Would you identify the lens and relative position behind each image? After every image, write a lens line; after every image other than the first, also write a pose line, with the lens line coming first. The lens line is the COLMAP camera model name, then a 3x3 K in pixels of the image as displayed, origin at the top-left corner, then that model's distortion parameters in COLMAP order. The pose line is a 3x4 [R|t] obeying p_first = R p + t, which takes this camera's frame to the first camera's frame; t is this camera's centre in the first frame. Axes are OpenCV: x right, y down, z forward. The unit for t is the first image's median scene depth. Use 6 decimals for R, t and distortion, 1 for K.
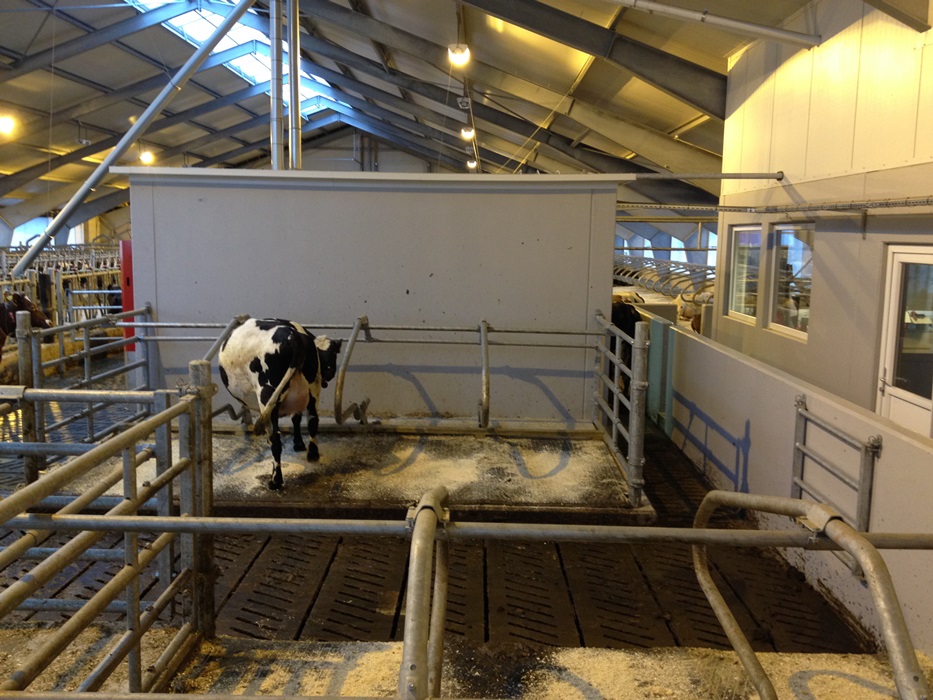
lens RADIAL K [[880.2, 0, 466.5], [0, 880.2, 350.0], [0, 0, 1]] dist [0.115444, -0.218599]
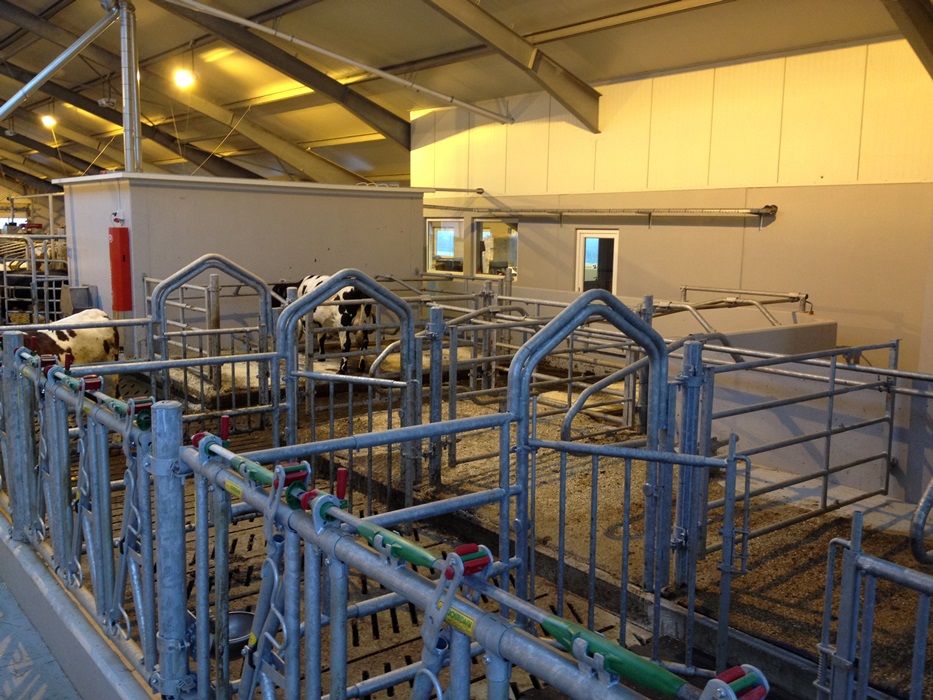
lens RADIAL K [[880.2, 0, 466.5], [0, 880.2, 350.0], [0, 0, 1]] dist [0.115444, -0.218599]
pose [[0.768845, -0.090341, 0.633022, -0.843990], [0.077374, 0.995839, 0.048145, 0.035473], [-0.634737, 0.011964, 0.772636, -0.354147]]
